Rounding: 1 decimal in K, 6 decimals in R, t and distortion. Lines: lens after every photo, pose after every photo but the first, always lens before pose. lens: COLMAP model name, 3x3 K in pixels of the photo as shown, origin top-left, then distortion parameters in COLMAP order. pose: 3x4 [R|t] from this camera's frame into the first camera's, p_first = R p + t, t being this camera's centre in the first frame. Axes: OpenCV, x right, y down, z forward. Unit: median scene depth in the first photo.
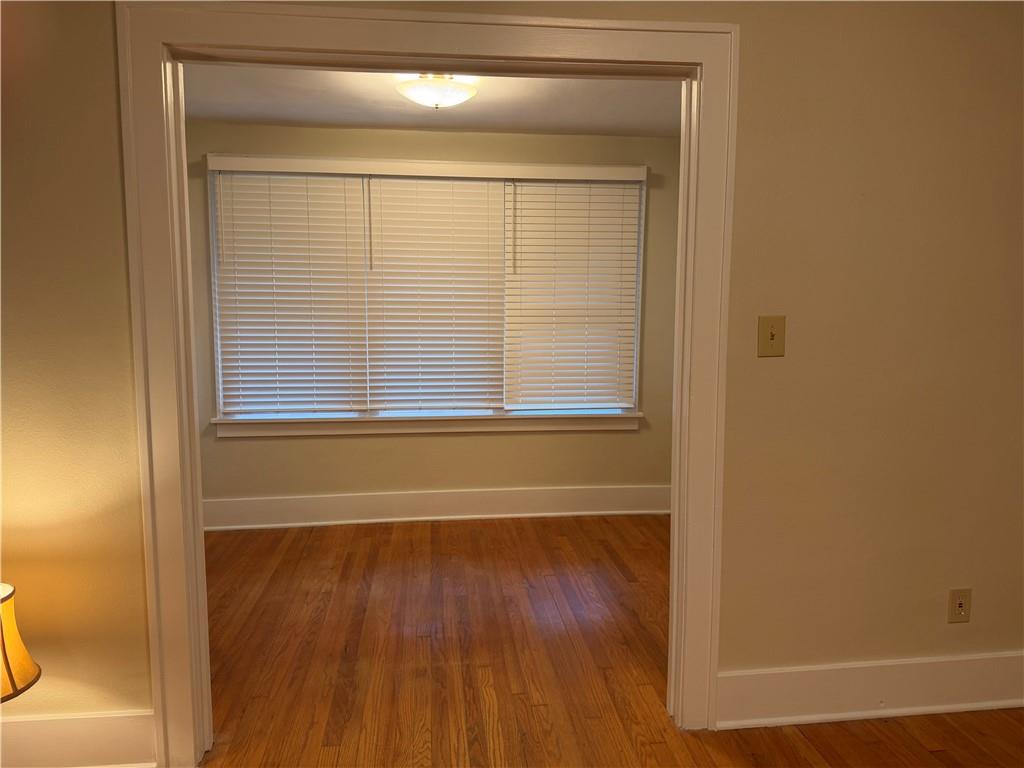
lens RADIAL K [[722.3, 0, 512.0], [0, 722.3, 384.0], [0, 0, 1]] dist [0.027361, -0.002165]
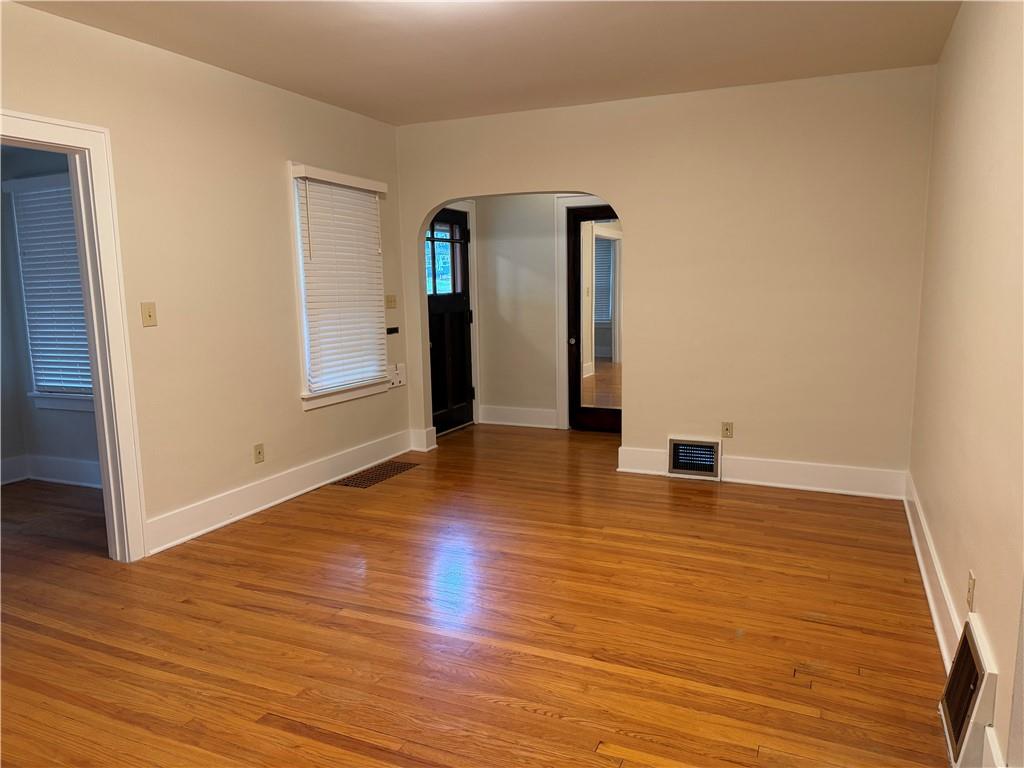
lens RADIAL K [[722.3, 0, 512.0], [0, 722.3, 384.0], [0, 0, 1]] dist [0.027361, -0.002165]
pose [[0.525262, -0.131008, 0.840795, -0.620345], [0.111337, 0.990164, 0.084728, 0.042535], [-0.843625, 0.049107, 0.534682, -0.584475]]
